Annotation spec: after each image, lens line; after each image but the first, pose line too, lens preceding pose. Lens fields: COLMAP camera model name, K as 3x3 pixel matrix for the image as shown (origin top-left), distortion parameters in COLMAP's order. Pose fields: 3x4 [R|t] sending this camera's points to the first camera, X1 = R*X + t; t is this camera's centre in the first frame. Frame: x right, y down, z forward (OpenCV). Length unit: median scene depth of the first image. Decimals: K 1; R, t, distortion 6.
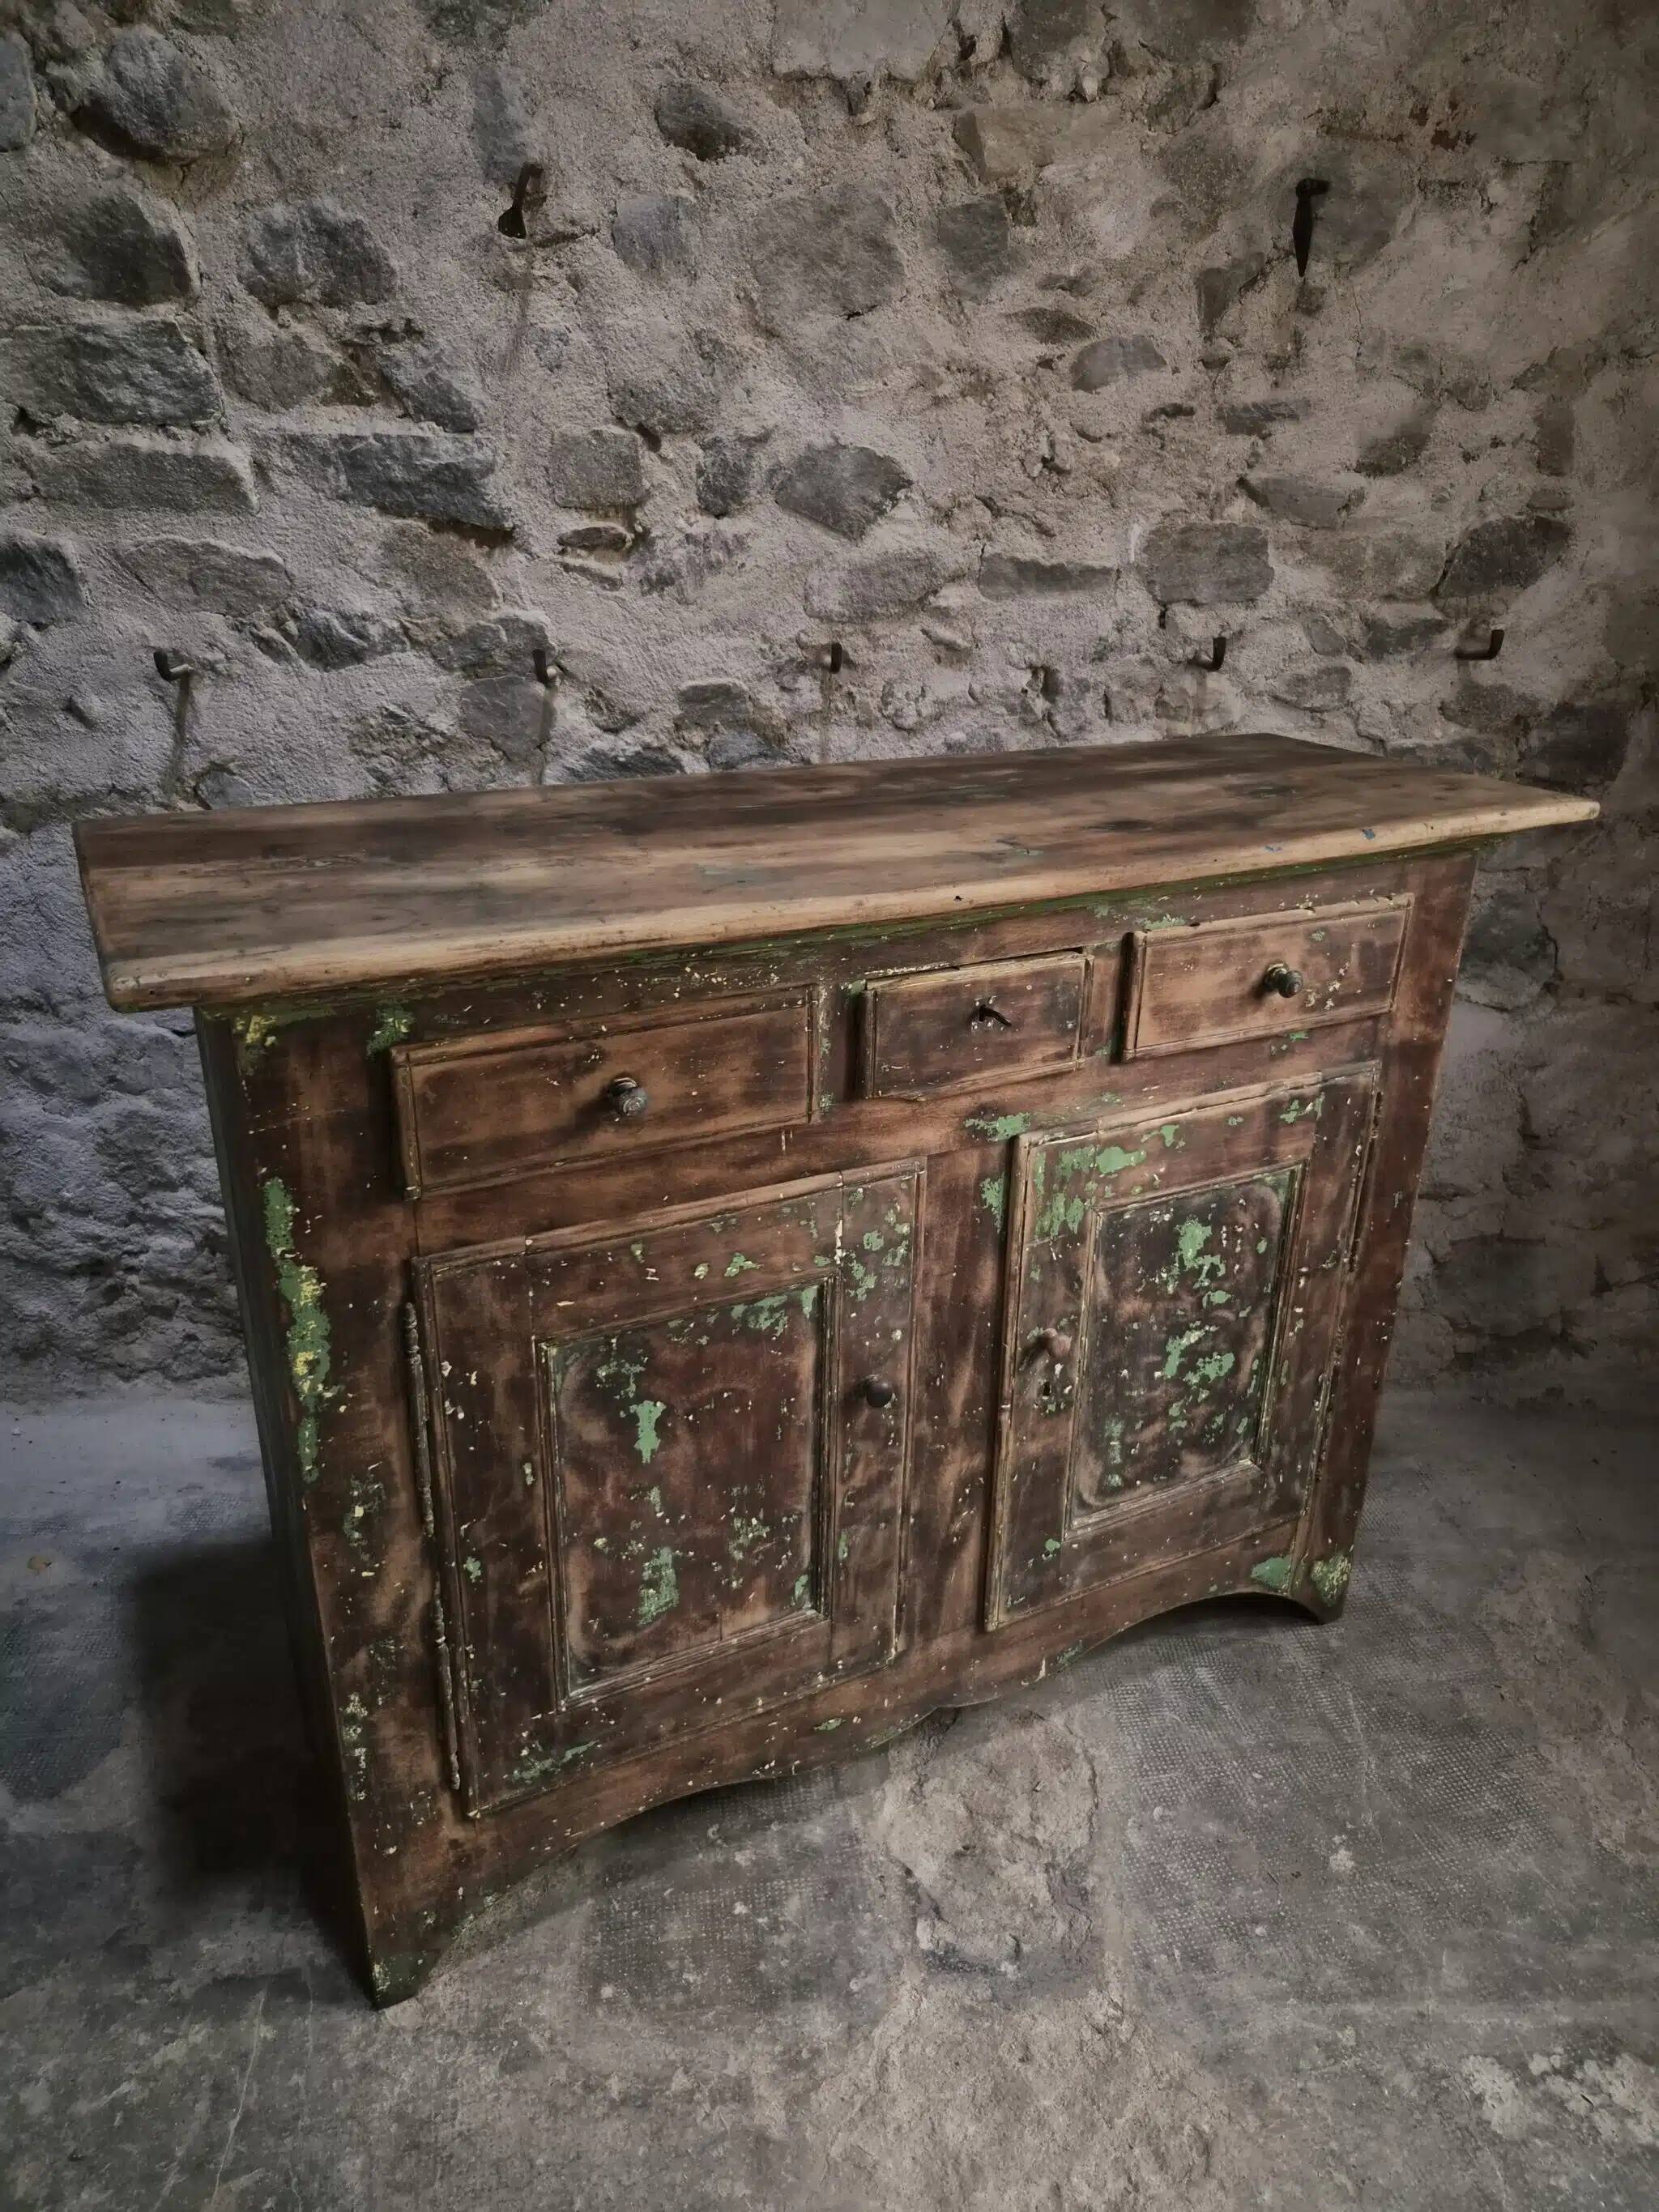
lens RADIAL K [[1499.1, 0, 838.4], [0, 1499.1, 1098.6], [0, 0, 1]] dist [0.056238, -0.047837]
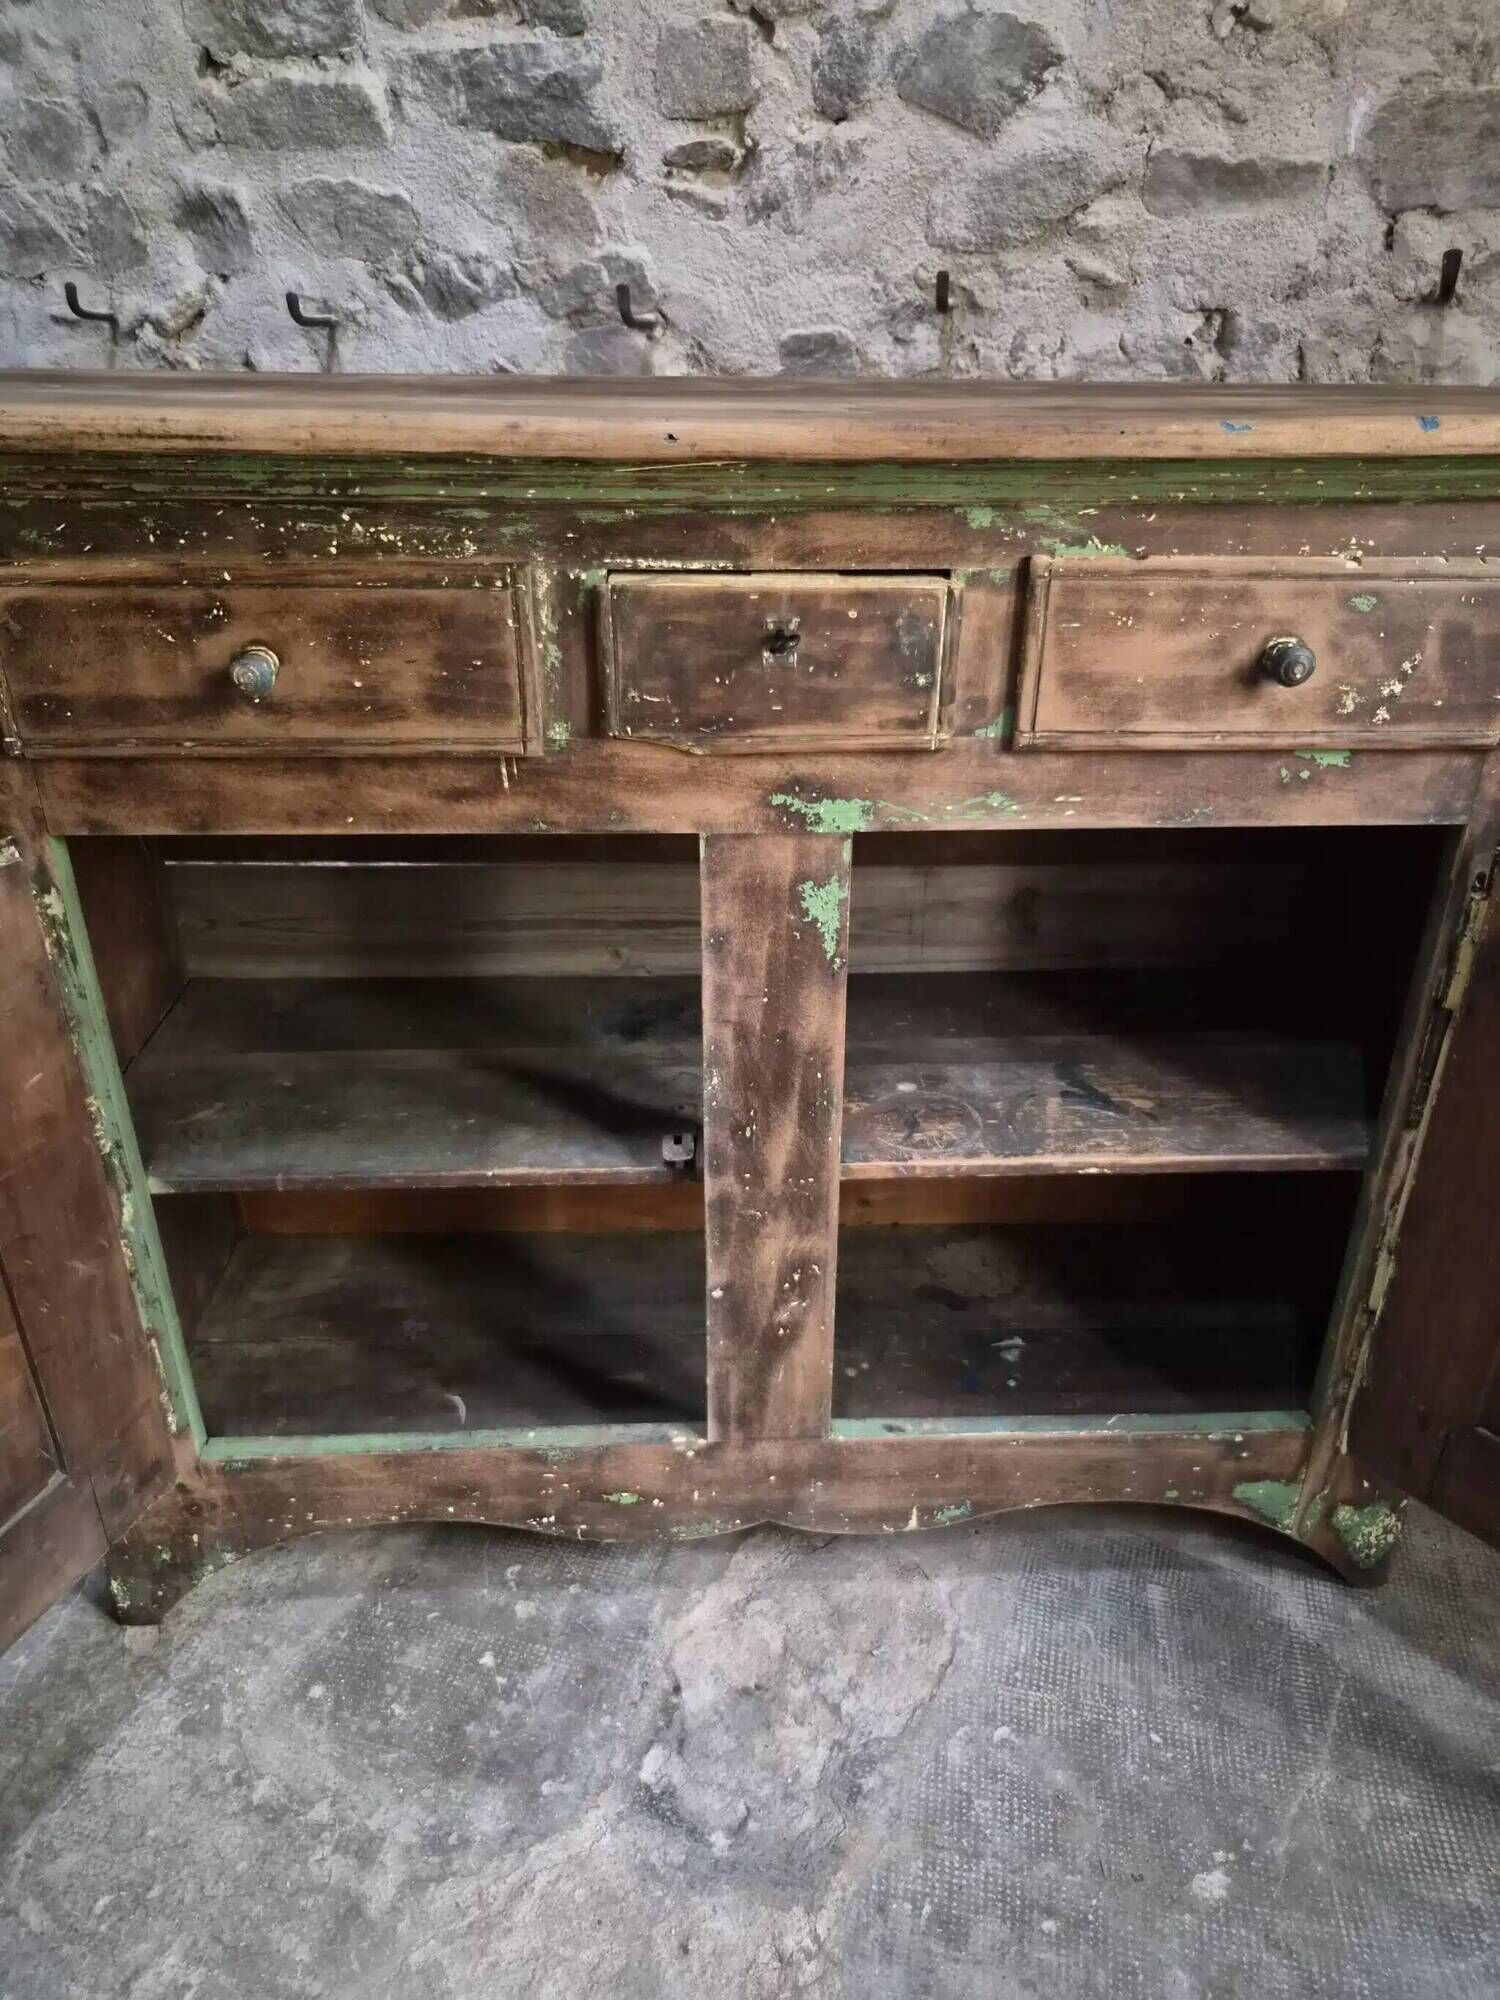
lens RADIAL K [[1355.4, 0, 761.0], [0, 1355.4, 1004.1], [0, 0, 1]] dist [0.056238, -0.047837]
pose [[0.912270, 0.175637, -0.370019, 0.269551], [-0.154178, 0.984201, 0.087051, 0.045787], [0.379463, -0.022365, 0.924937, 0.267864]]
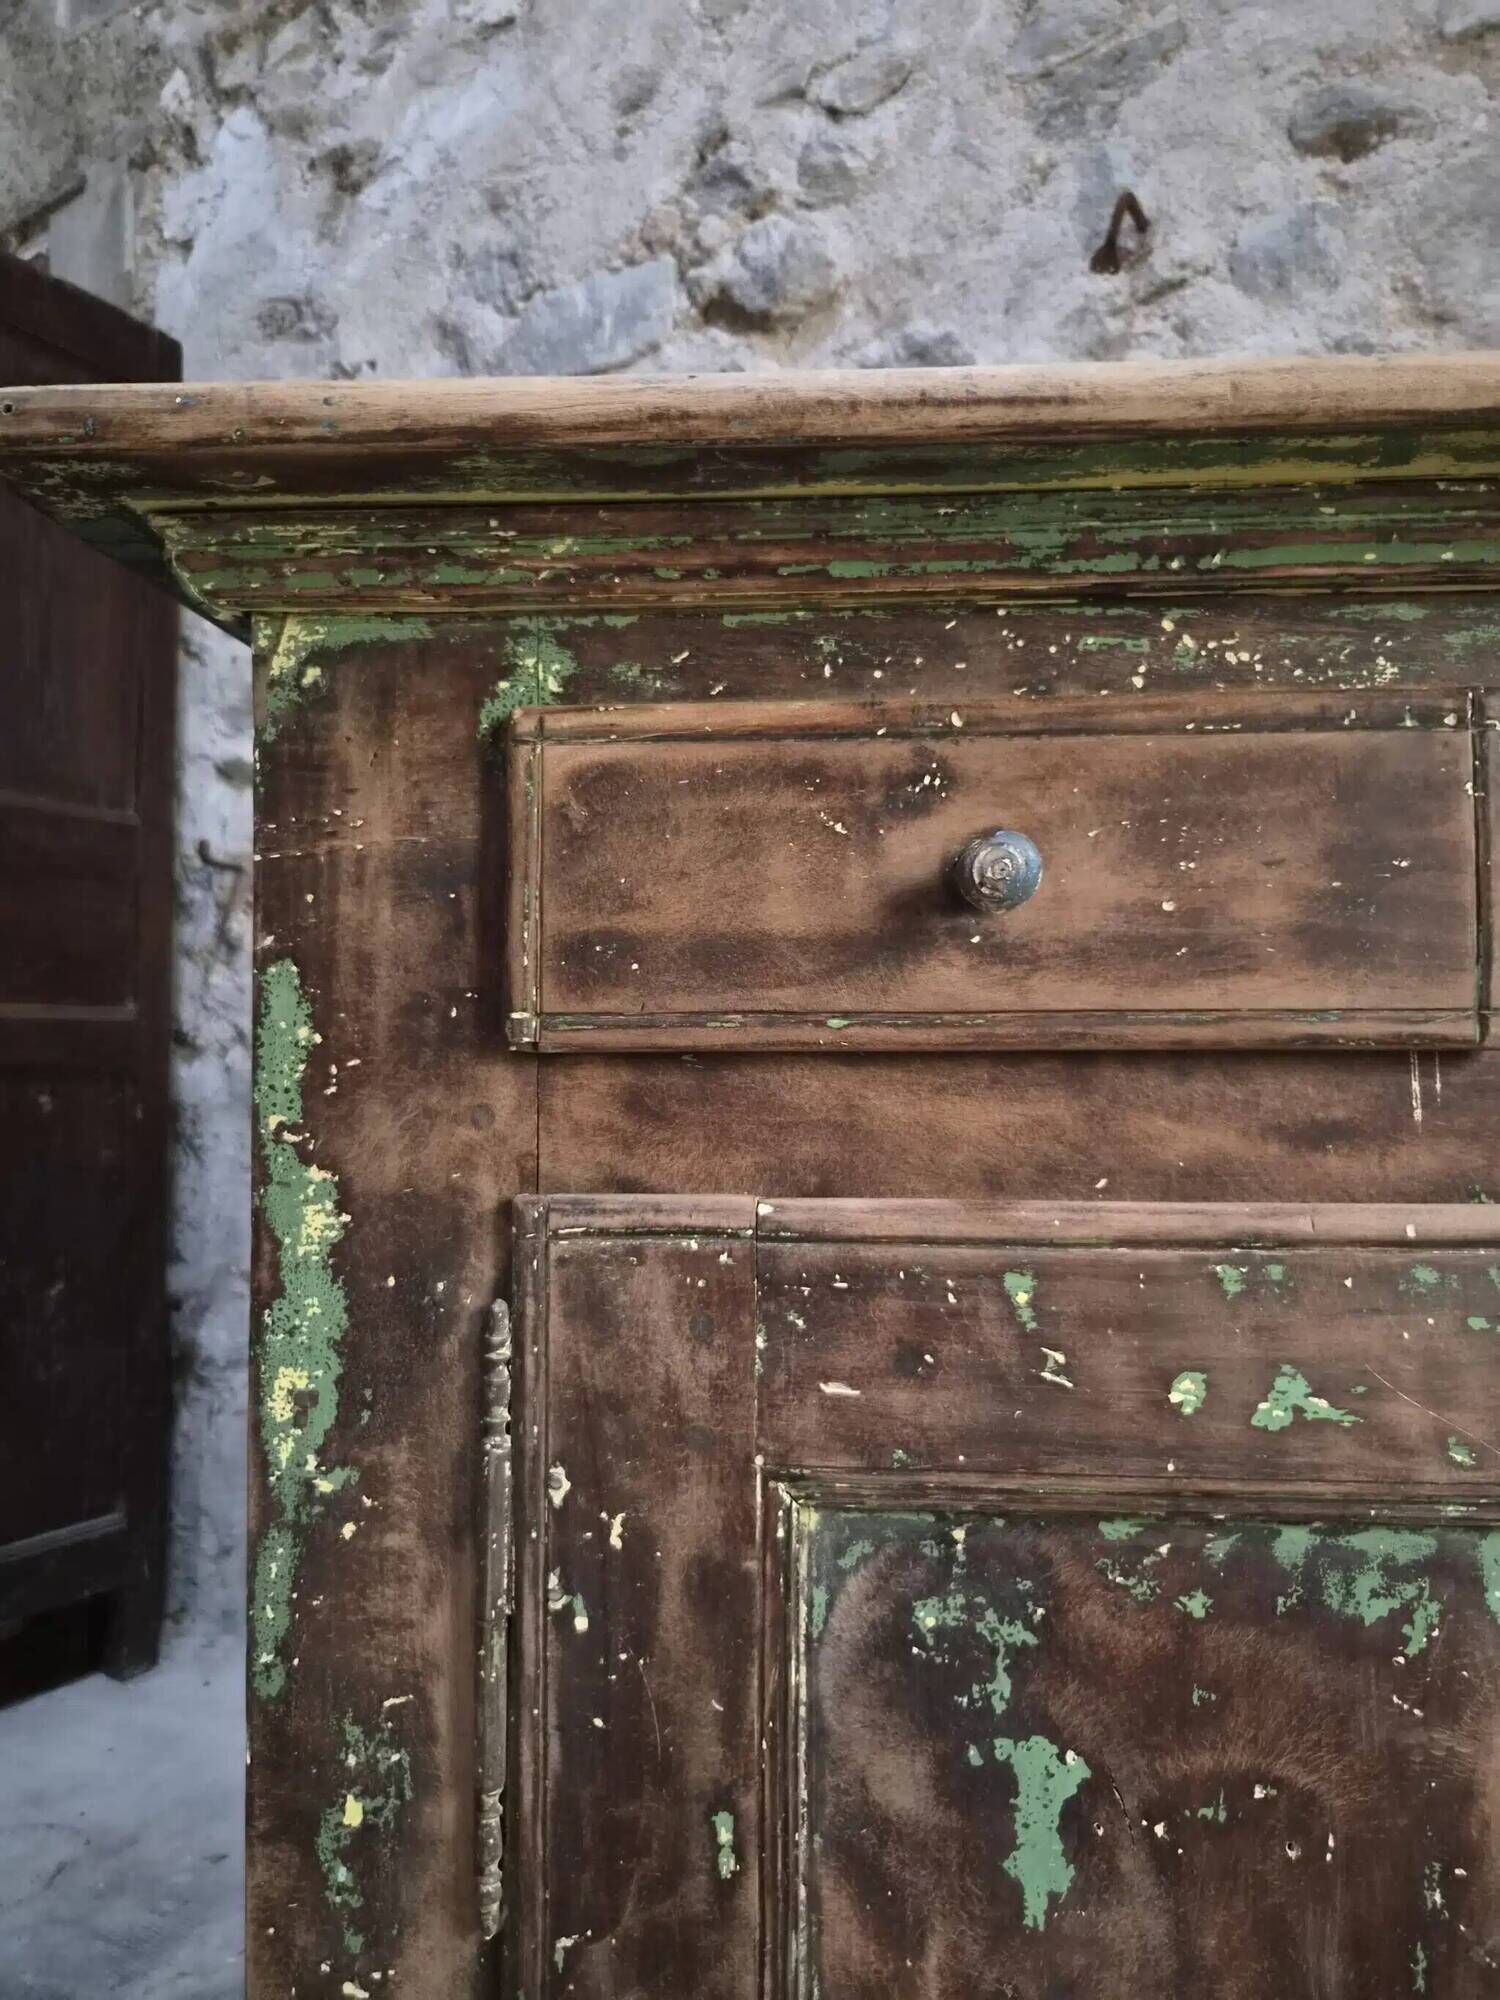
lens RADIAL K [[1355.4, 0, 758.5], [0, 1355.4, 991.1], [0, 0, 1]] dist [0.056238, -0.047837]
pose [[0.862336, -0.030686, -0.505406, -0.001446], [-0.183285, 0.911554, -0.368070, 0.122561], [0.471999, 0.410033, 0.780442, 0.436329]]
